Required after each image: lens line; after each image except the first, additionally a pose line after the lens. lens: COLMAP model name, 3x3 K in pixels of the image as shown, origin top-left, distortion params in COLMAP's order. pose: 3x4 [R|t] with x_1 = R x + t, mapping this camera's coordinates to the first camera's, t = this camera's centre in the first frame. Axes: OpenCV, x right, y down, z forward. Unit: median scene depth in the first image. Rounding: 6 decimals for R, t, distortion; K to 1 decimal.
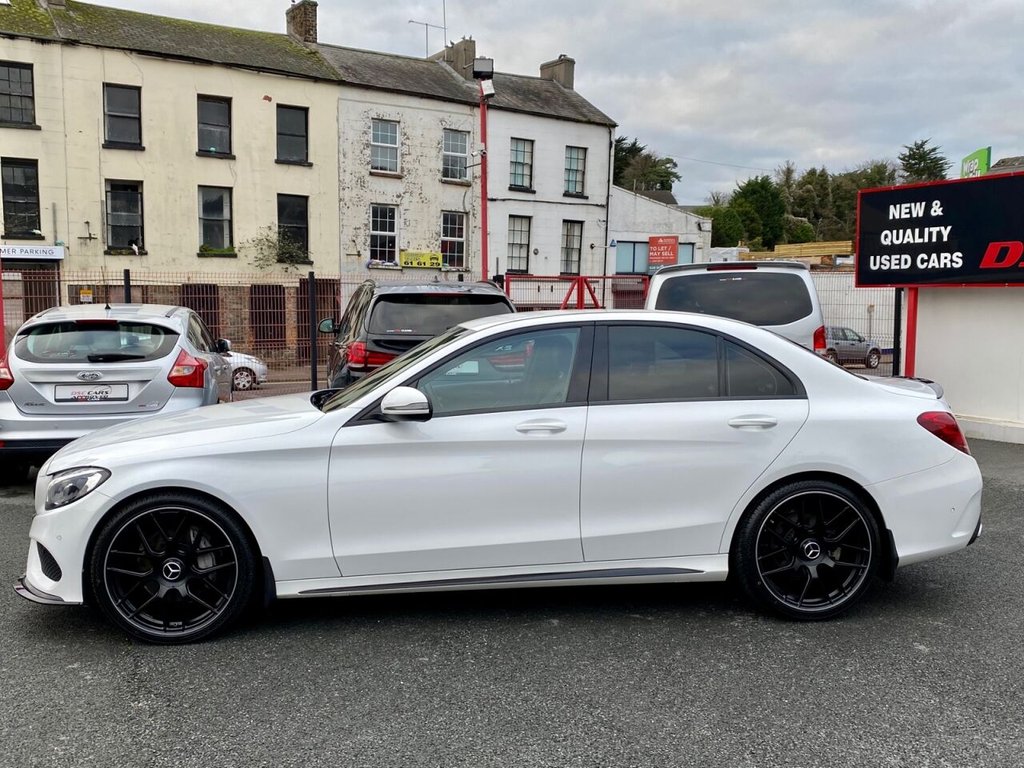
lens RADIAL K [[941.1, 0, 504.3], [0, 941.1, 381.9], [0, 0, 1]] dist [0.046596, -0.140973]
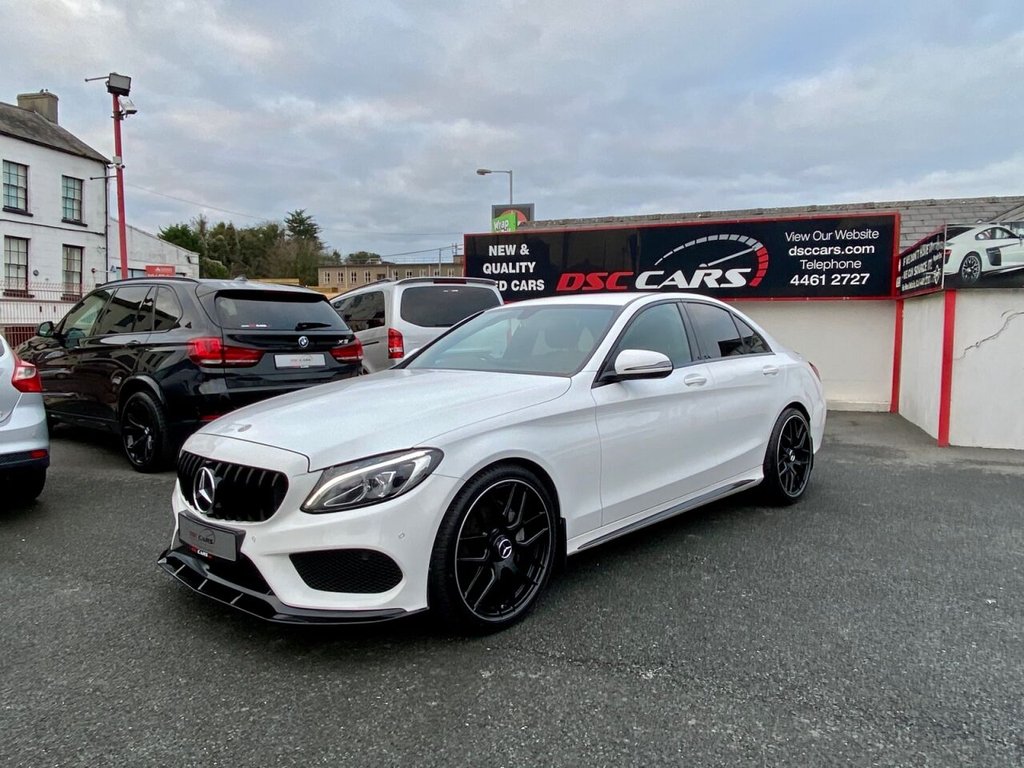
lens RADIAL K [[722.4, 0, 505.2], [0, 722.4, 386.7], [0, 0, 1]] dist [0.058521, -0.076884]
pose [[0.756392, -0.051677, 0.652074, -0.298732], [0.056135, 0.998325, 0.014002, 0.010986], [-0.651705, 0.026014, 0.758026, 0.167059]]
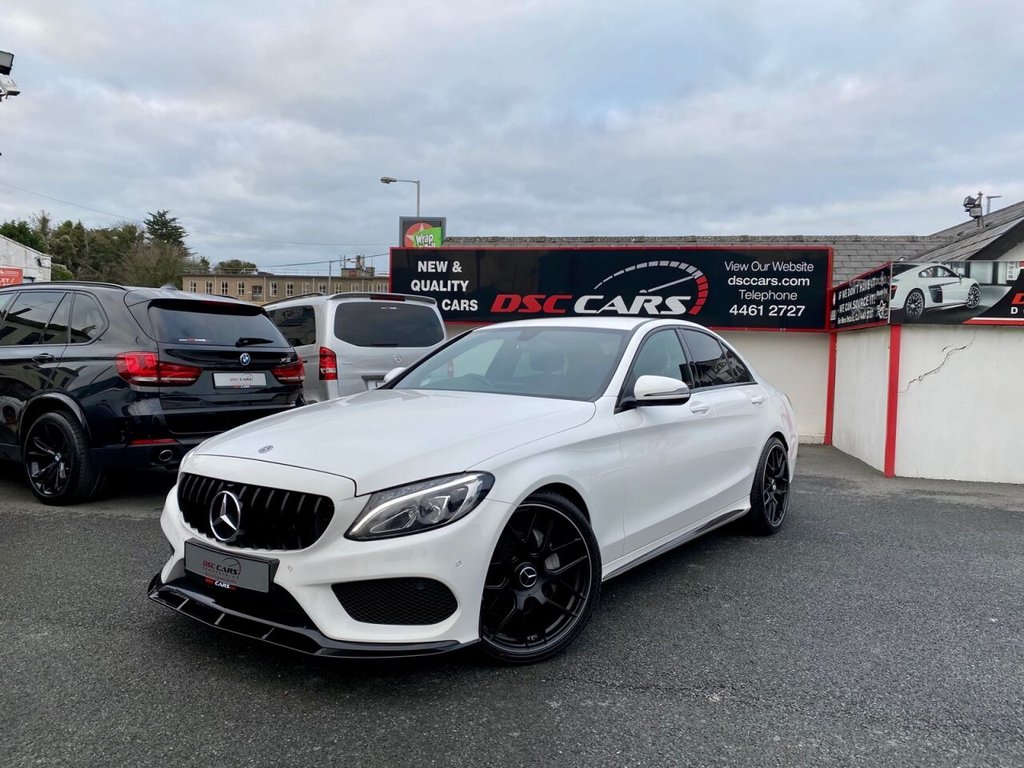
lens RADIAL K [[791.9, 0, 509.8], [0, 791.9, 378.6], [0, 0, 1]] dist [0.013314, -0.009176]
pose [[0.651290, -0.006132, 0.758804, -0.352688], [0.039850, 0.998864, -0.026132, 0.010659], [-0.757782, 0.047258, 0.650795, 0.195765]]
